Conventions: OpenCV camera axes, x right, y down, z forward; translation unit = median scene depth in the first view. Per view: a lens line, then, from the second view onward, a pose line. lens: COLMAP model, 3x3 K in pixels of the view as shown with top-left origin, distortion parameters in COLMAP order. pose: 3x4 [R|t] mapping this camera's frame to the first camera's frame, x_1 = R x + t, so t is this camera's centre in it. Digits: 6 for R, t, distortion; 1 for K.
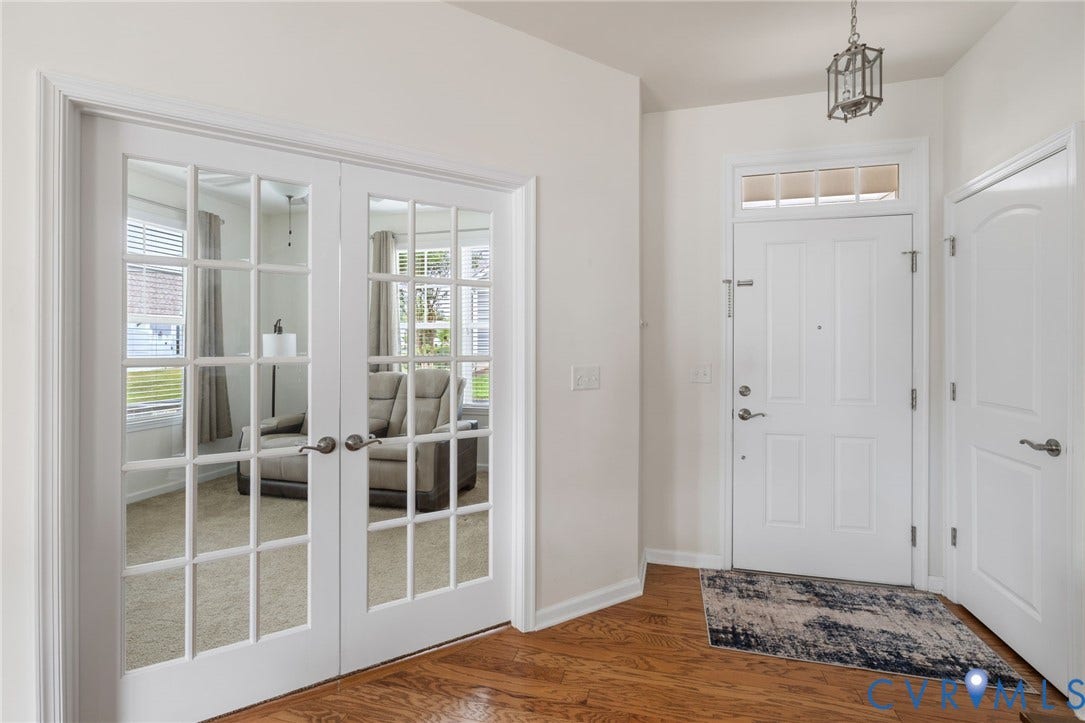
lens RADIAL K [[475.5, 0, 540.7], [0, 475.5, 347.2], [0, 0, 1]] dist [0.000204, 0.000025]
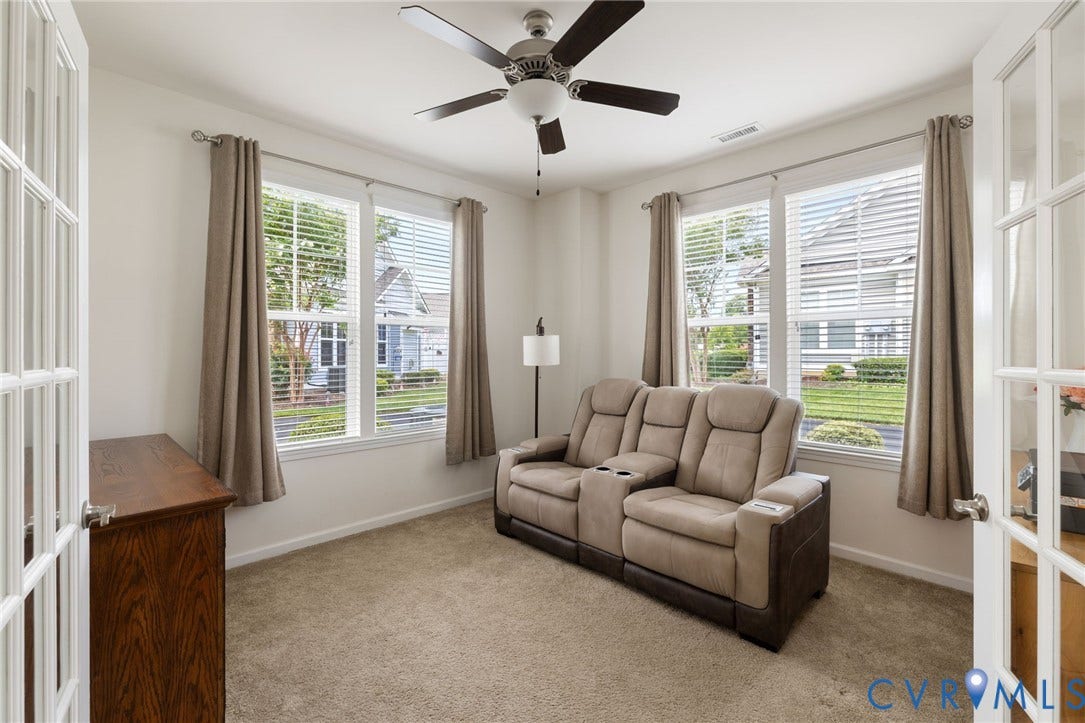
lens RADIAL K [[475.5, 0, 540.7], [0, 475.5, 347.2], [0, 0, 1]] dist [0.000204, 0.000025]
pose [[0.856760, -0.005626, -0.515685, -0.132781], [0.001802, 0.999967, -0.007916, -0.001782], [0.515713, 0.005853, 0.856741, 0.308132]]
